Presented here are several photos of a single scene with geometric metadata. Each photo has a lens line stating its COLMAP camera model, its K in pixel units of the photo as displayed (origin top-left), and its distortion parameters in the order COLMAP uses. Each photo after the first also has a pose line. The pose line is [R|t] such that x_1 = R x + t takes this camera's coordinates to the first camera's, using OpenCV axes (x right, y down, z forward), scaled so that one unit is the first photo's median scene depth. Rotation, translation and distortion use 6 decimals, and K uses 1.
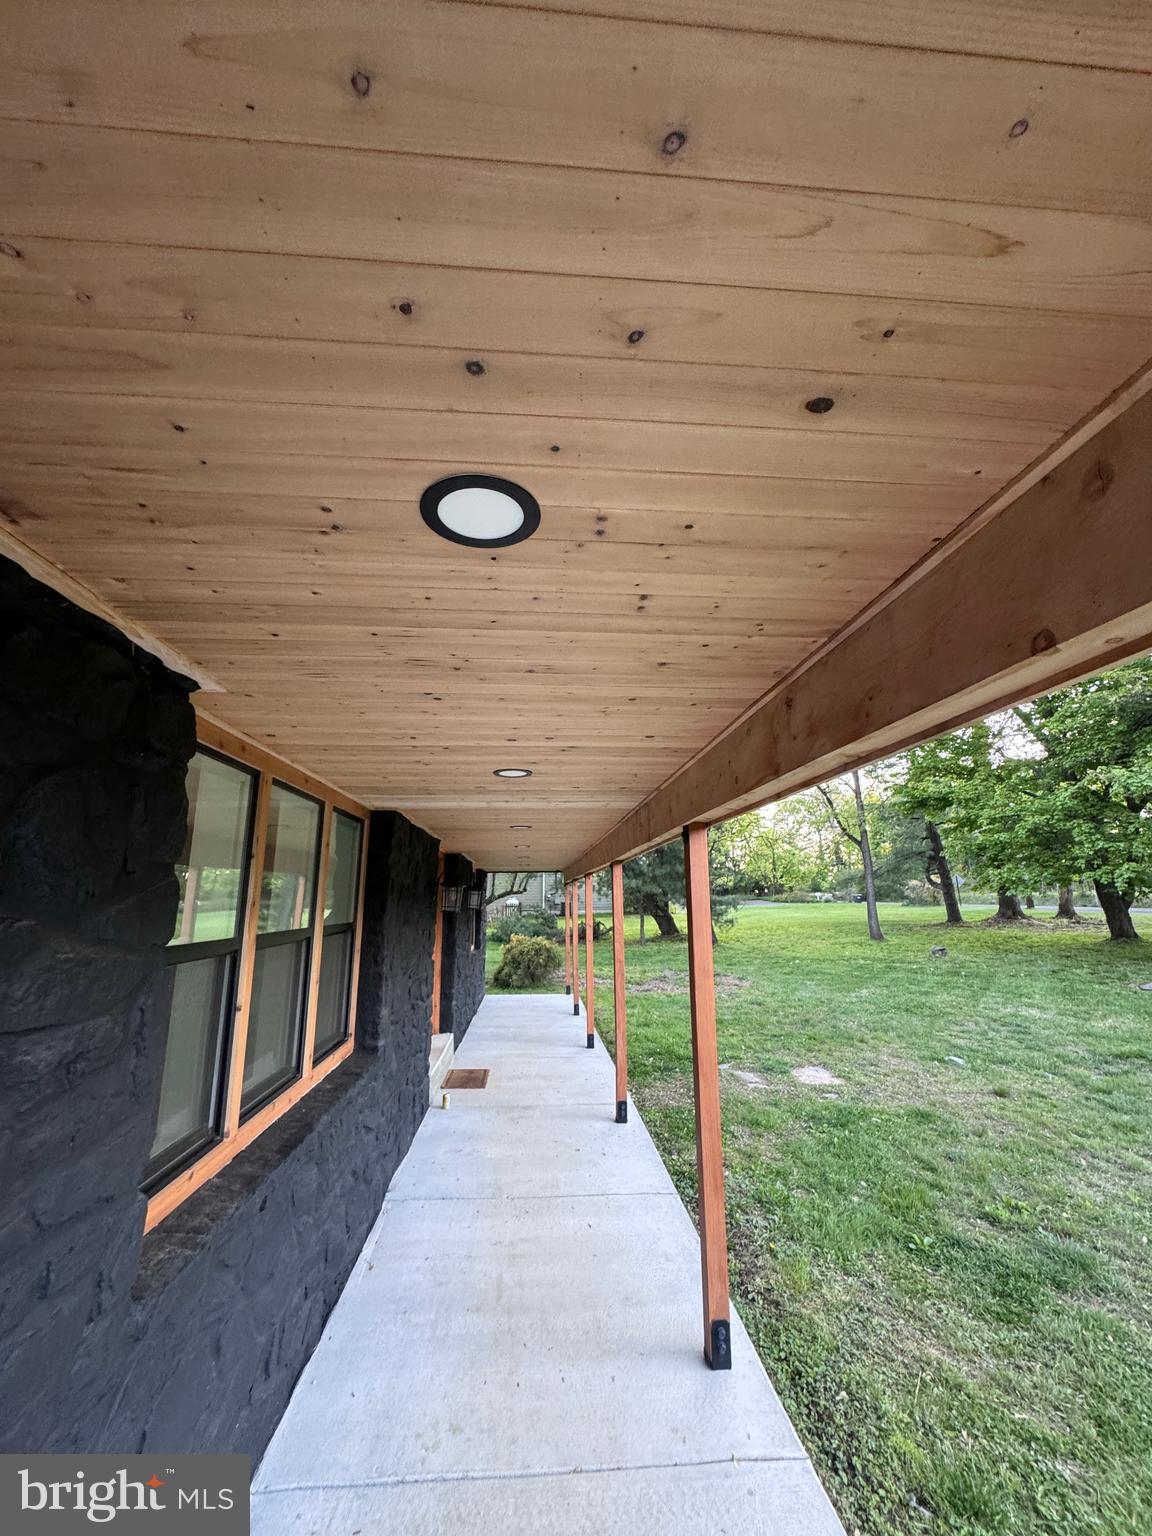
lens RADIAL K [[610.8, 0, 581.2], [0, 610.8, 767.2], [0, 0, 1]] dist [-0.002531, -0.000592]
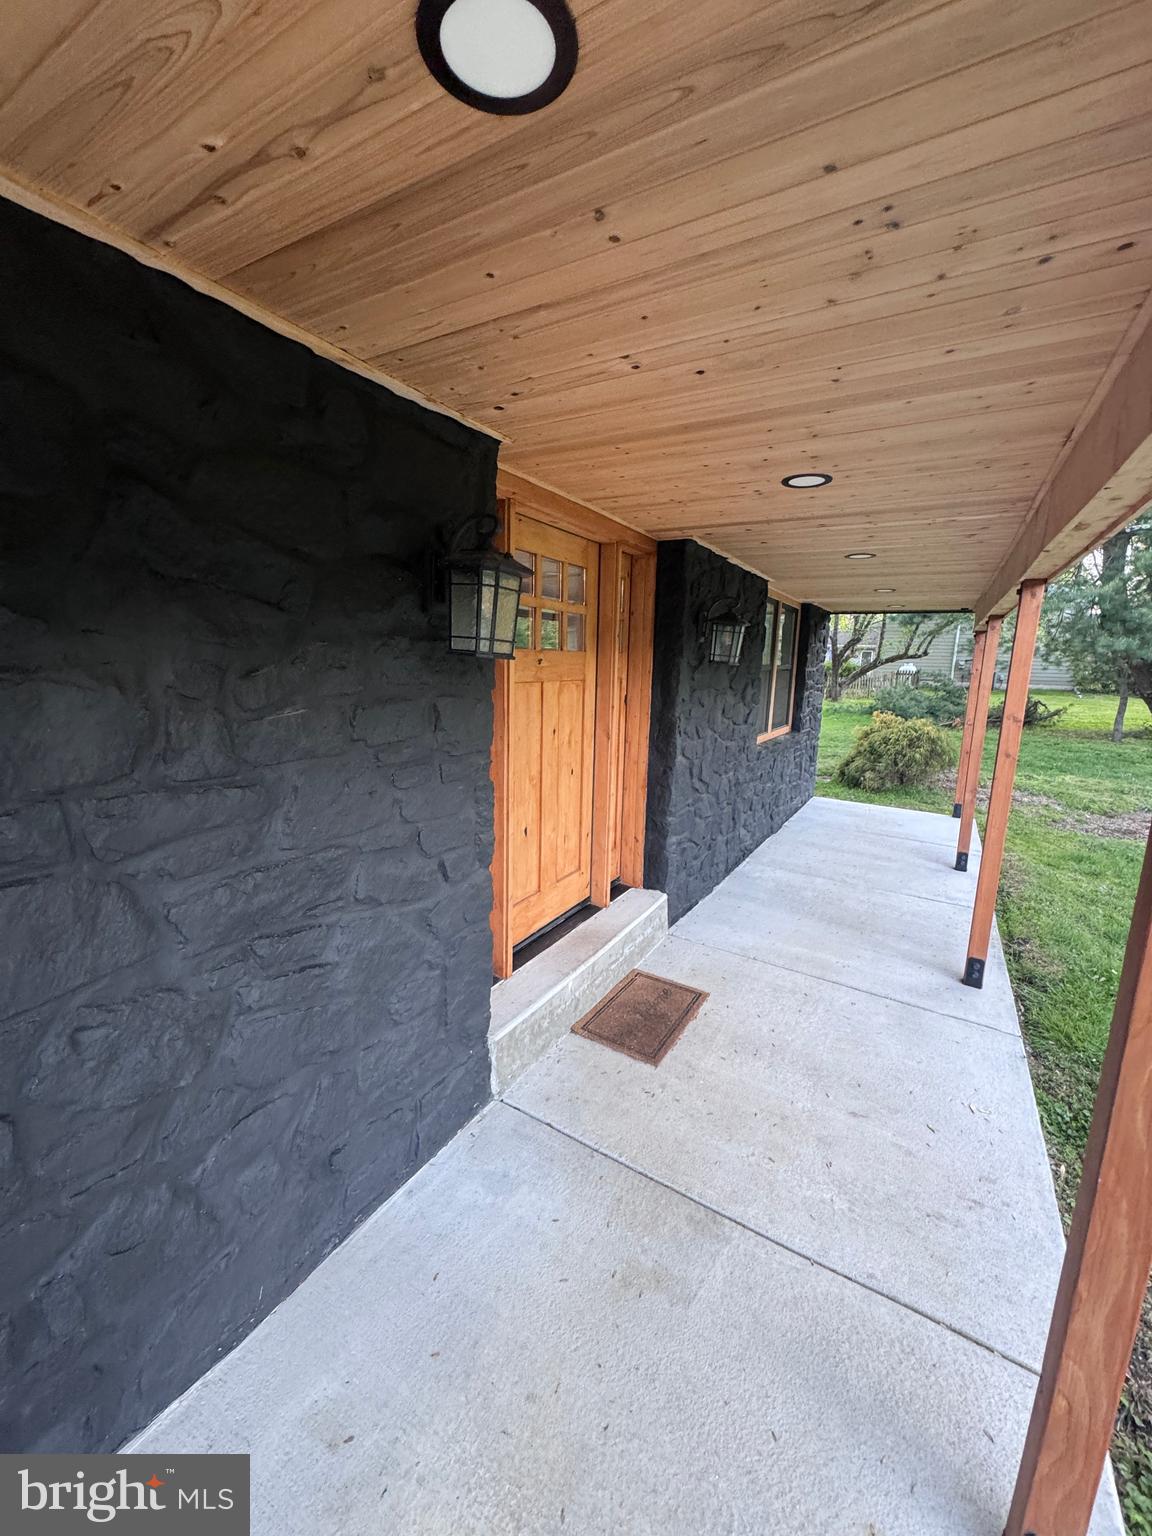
lens RADIAL K [[610.8, 0, 581.2], [0, 610.8, 767.2], [0, 0, 1]] dist [-0.002531, -0.000592]
pose [[0.817961, 0.132043, -0.559915, 0.005543], [0.086526, 0.933990, 0.346663, 0.073031], [0.568730, -0.332005, 0.752542, 0.302646]]
